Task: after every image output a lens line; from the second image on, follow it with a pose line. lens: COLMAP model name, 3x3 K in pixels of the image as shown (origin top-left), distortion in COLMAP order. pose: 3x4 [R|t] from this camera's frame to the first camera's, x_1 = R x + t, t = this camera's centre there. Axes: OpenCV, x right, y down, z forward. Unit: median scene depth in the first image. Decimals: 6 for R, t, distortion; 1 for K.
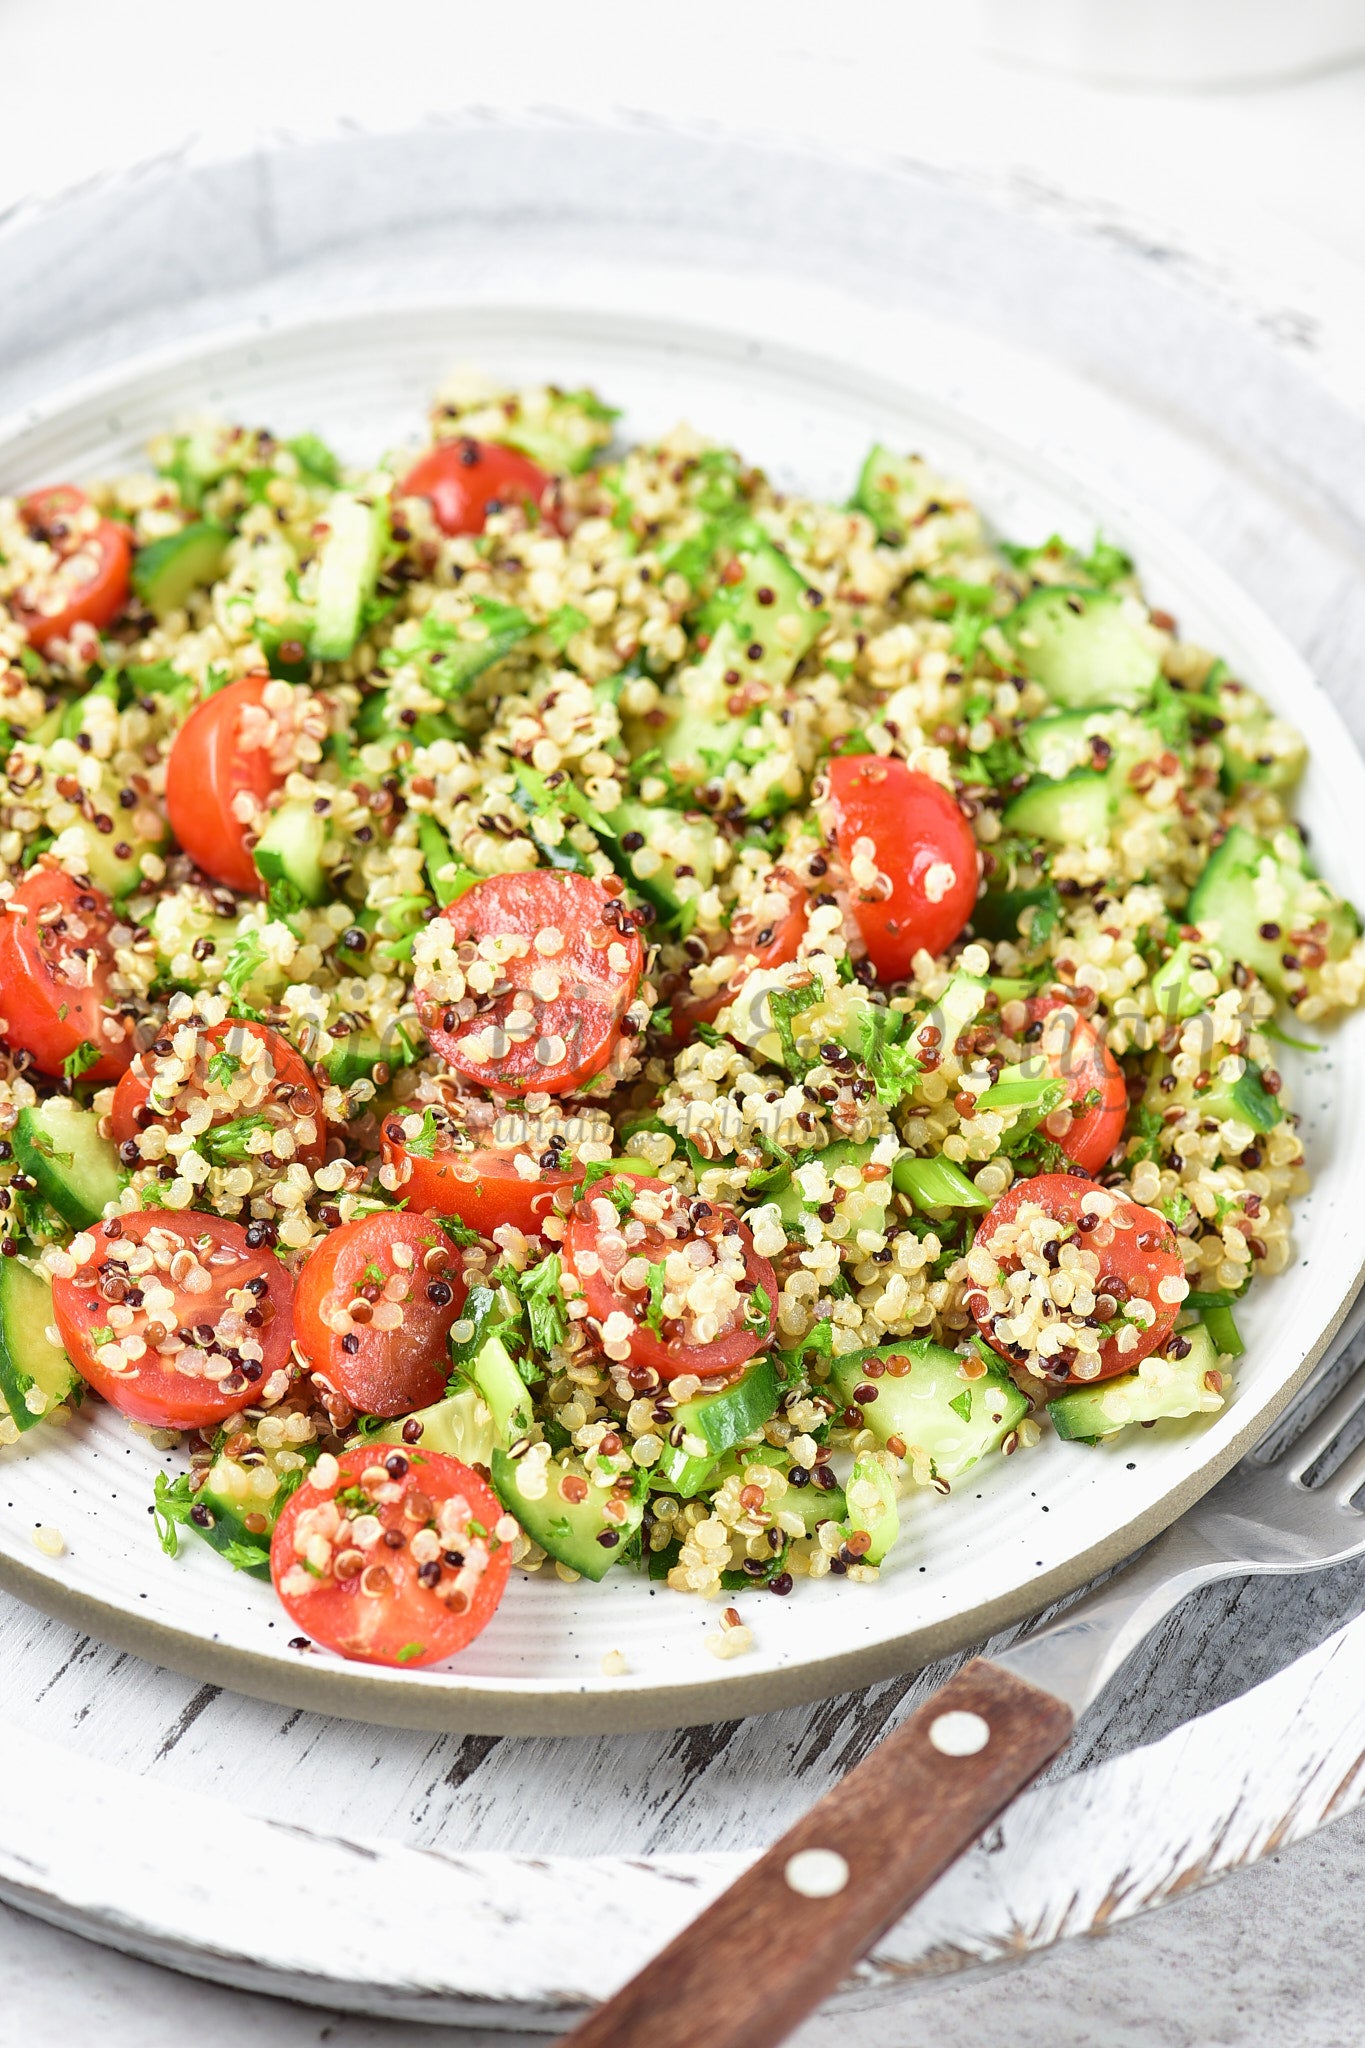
lens RADIAL K [[6959.2, 0, 655.3], [0, 6959.2, 992.5], [0, 0, 1]] dist [-0.091738, -1.126458]
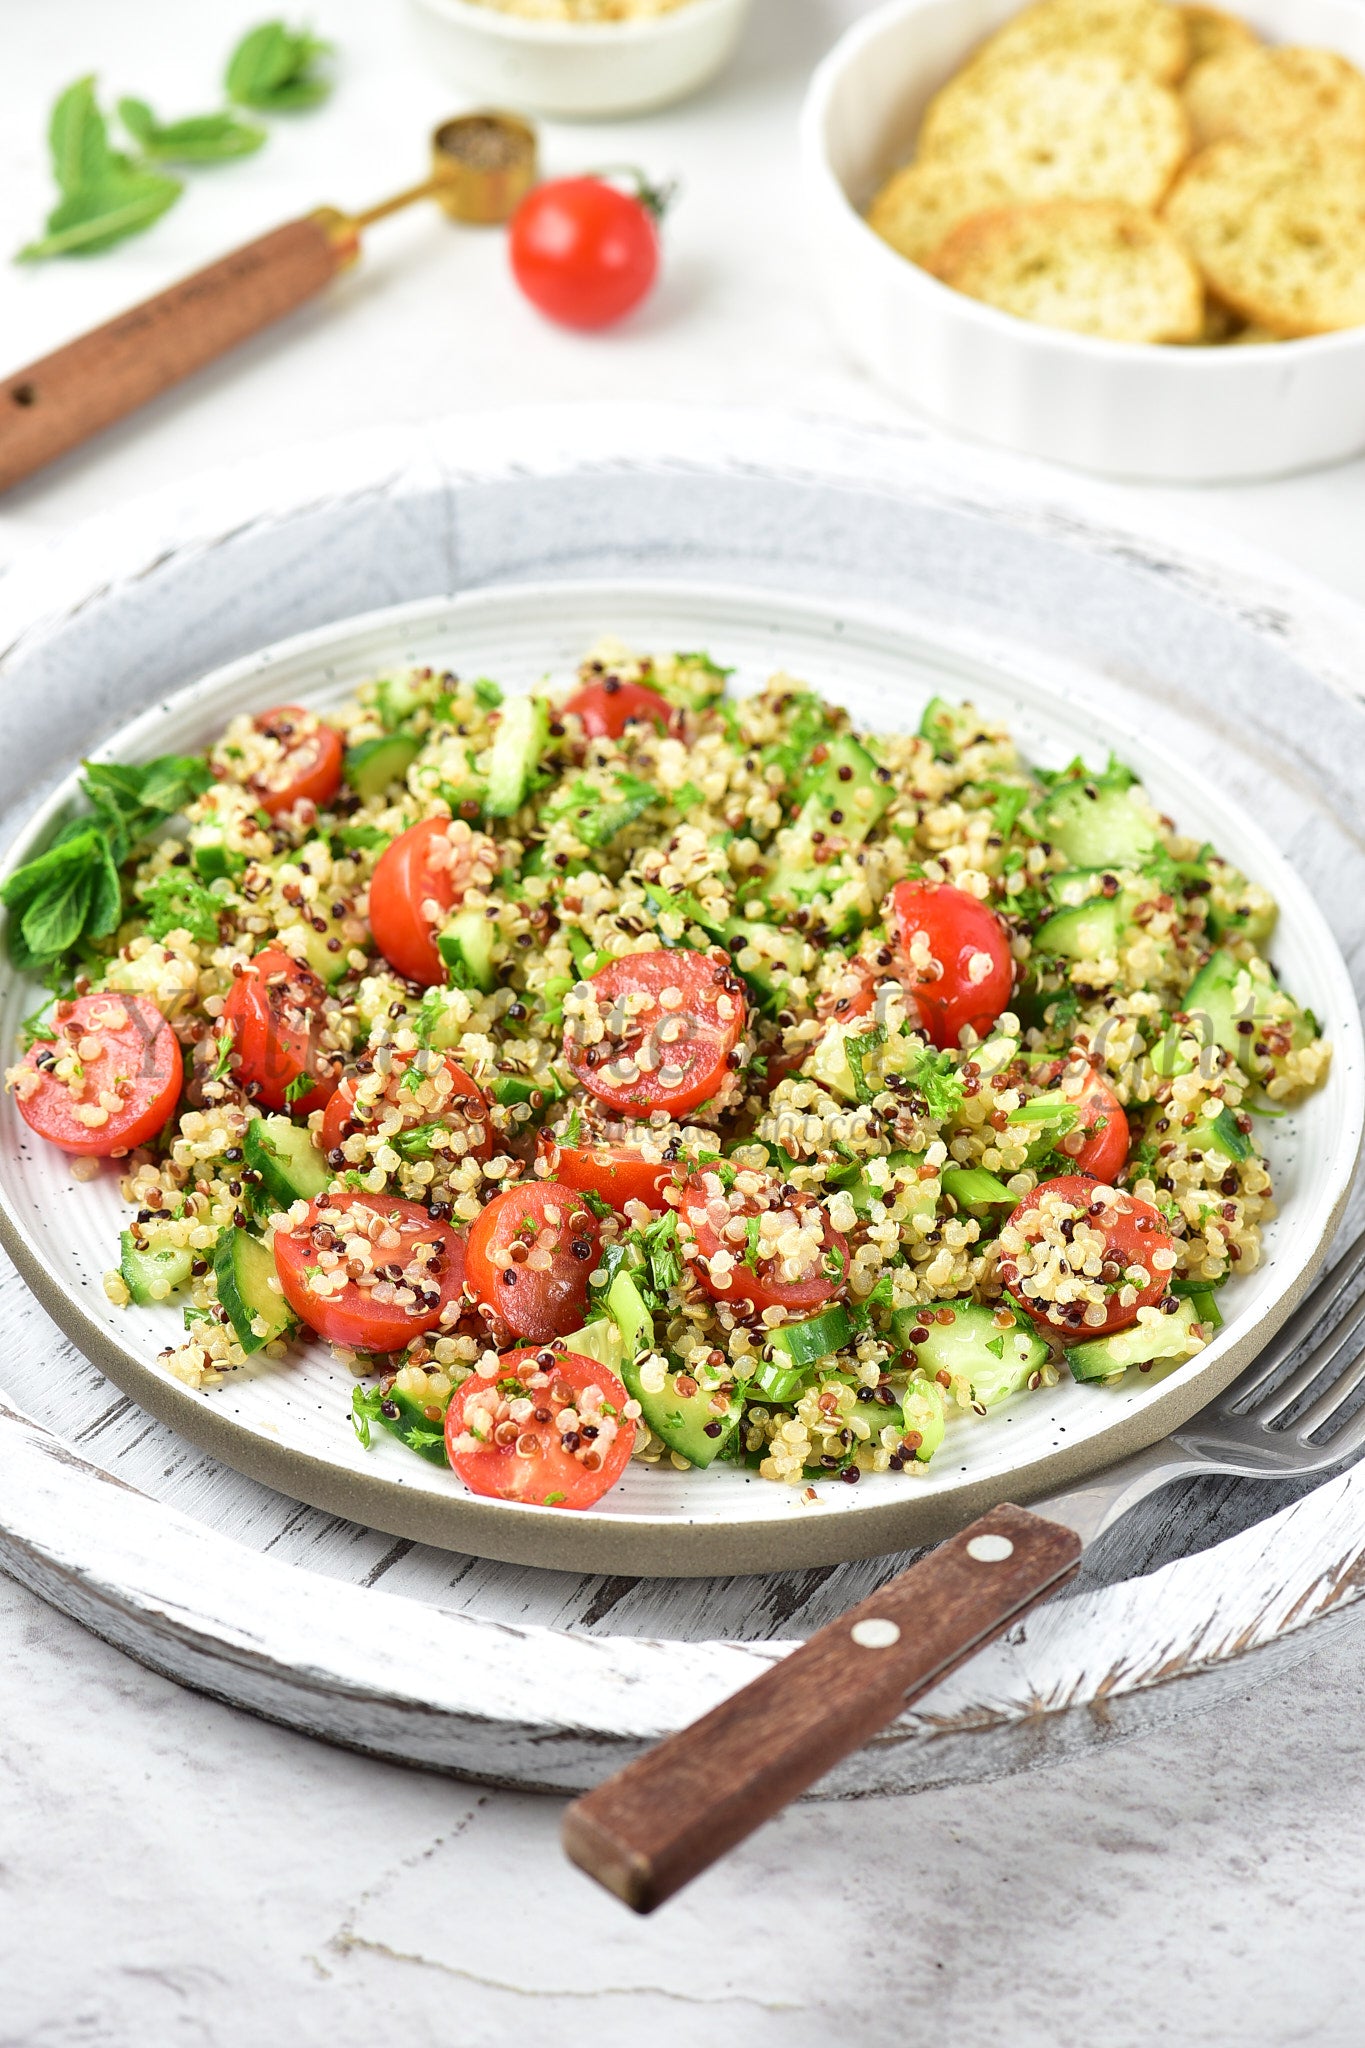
lens RADIAL K [[6784.5, 0, 681.7], [0, 6784.5, 957.4], [0, 0, 1]] dist [-0.149327, 0.752344]
pose [[0.999845, 0.006319, -0.016458, 0.007045], [-0.009382, 0.981098, -0.193285, 0.225747], [0.014926, 0.193409, 0.981005, -0.212617]]
